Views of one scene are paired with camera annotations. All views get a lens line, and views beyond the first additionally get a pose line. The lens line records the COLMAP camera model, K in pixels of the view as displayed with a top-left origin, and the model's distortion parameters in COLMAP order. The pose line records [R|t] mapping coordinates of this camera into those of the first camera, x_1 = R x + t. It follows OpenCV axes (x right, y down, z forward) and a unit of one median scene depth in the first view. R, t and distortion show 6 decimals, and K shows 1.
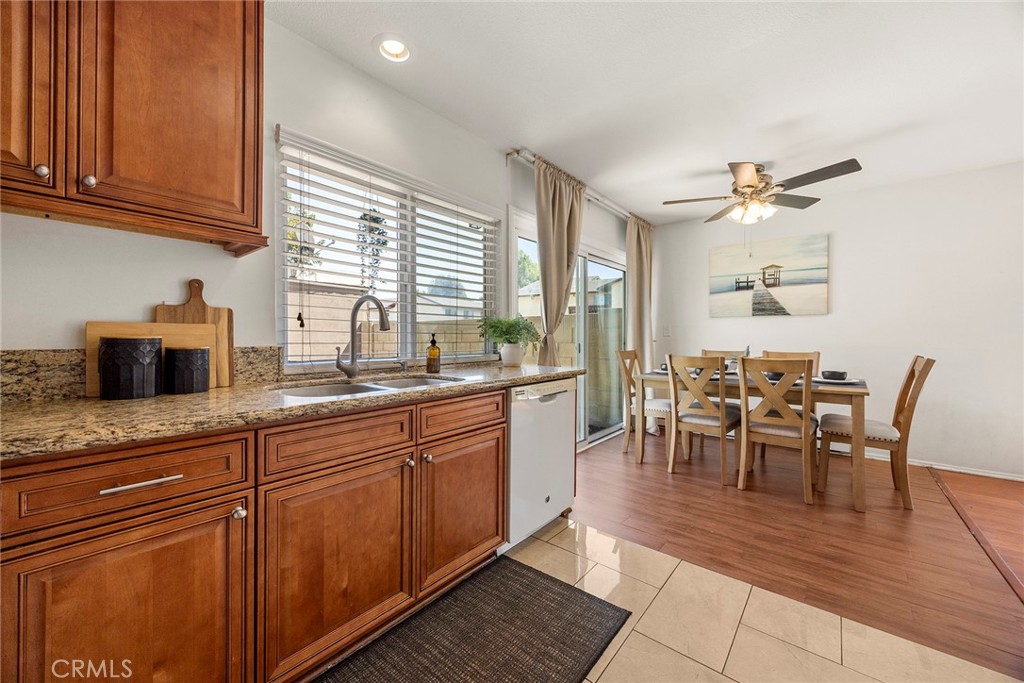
lens RADIAL K [[394.6, 0, 510.9], [0, 394.6, 339.2], [0, 0, 1]] dist [0.002143, 0.000058]
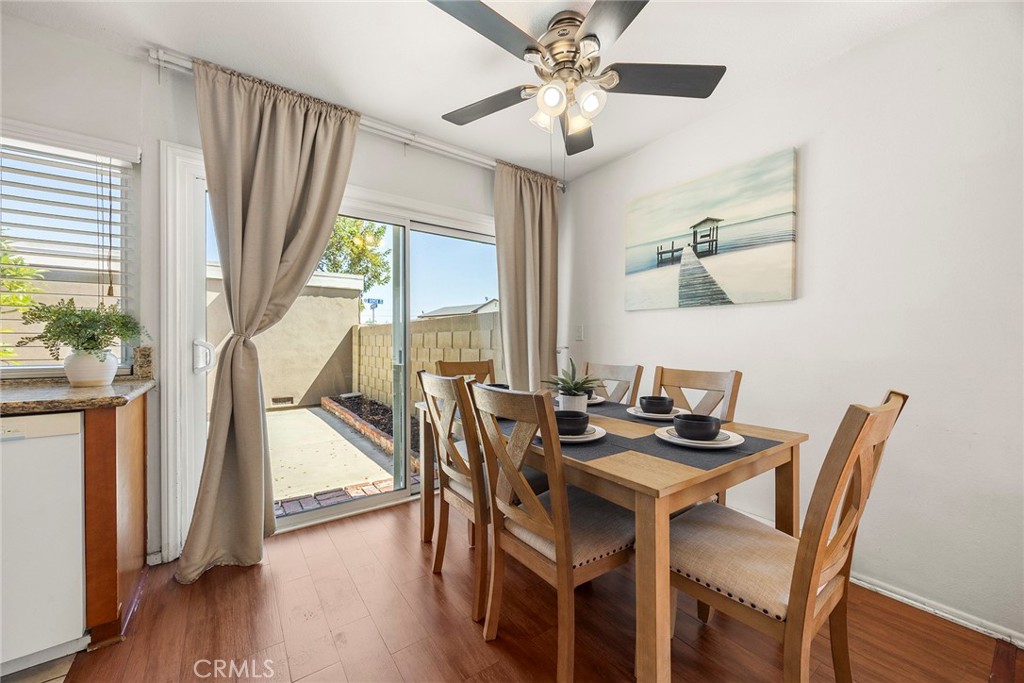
lens RADIAL K [[394.6, 0, 510.9], [0, 394.6, 339.2], [0, 0, 1]] dist [0.002143, 0.000058]
pose [[0.968612, 0.002395, -0.248567, 0.564693], [-0.005722, 0.999903, -0.012665, -0.001165], [0.248513, 0.013690, 0.968532, 0.392840]]
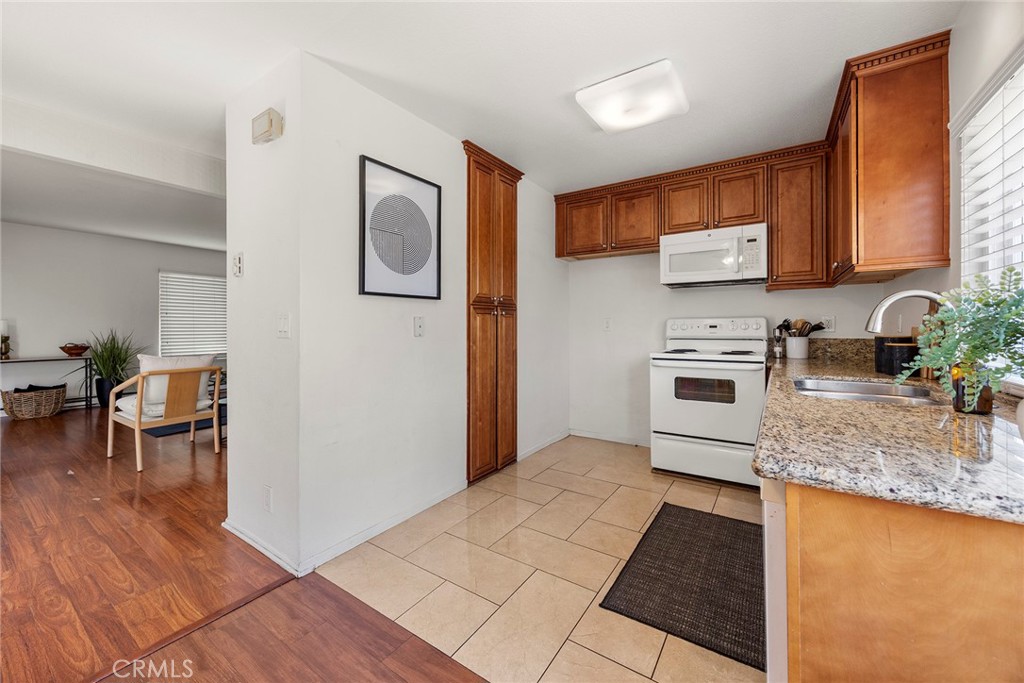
lens RADIAL K [[394.0, 0, 508.6], [0, 394.0, 328.0], [0, 0, 1]] dist [-0.008239, -0.000006]
pose [[-0.995735, -0.000394, -0.092259, 0.269703], [-0.001388, 0.999942, 0.010714, -0.018998], [0.092250, 0.010796, -0.995677, 0.843905]]
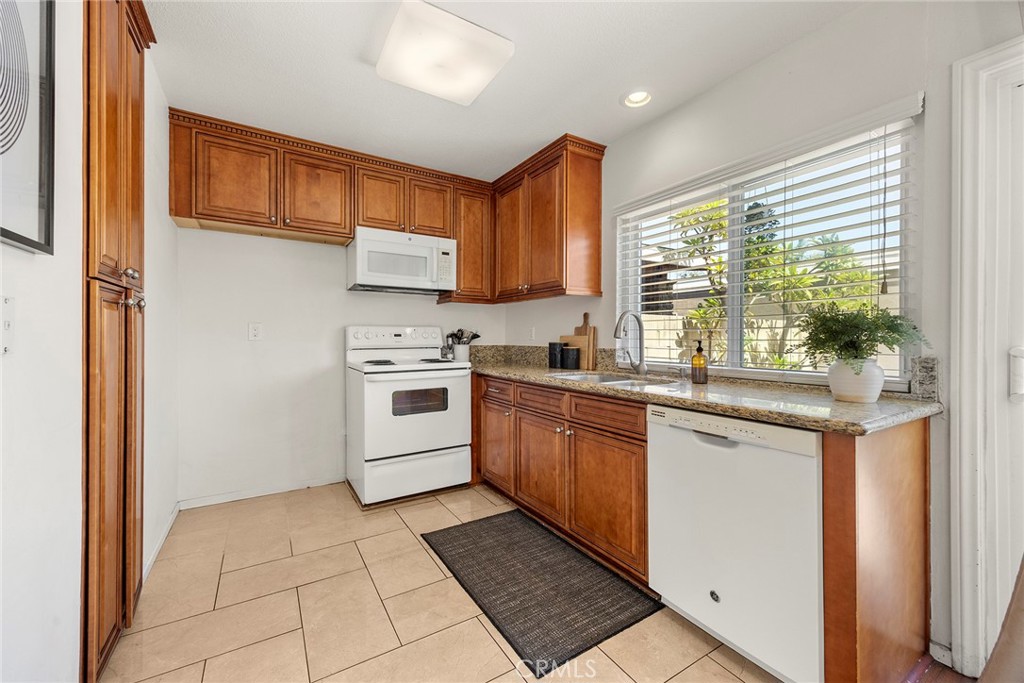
lens RADIAL K [[405.4, 0, 514.0], [0, 405.4, 341.1], [0, 0, 1]] dist [0.002394, 0.000192]
pose [[-0.320360, 0.004320, -0.947286, 0.477325], [-0.008932, 0.999931, 0.007580, -0.009209], [0.947254, 0.010890, -0.320299, 0.516370]]
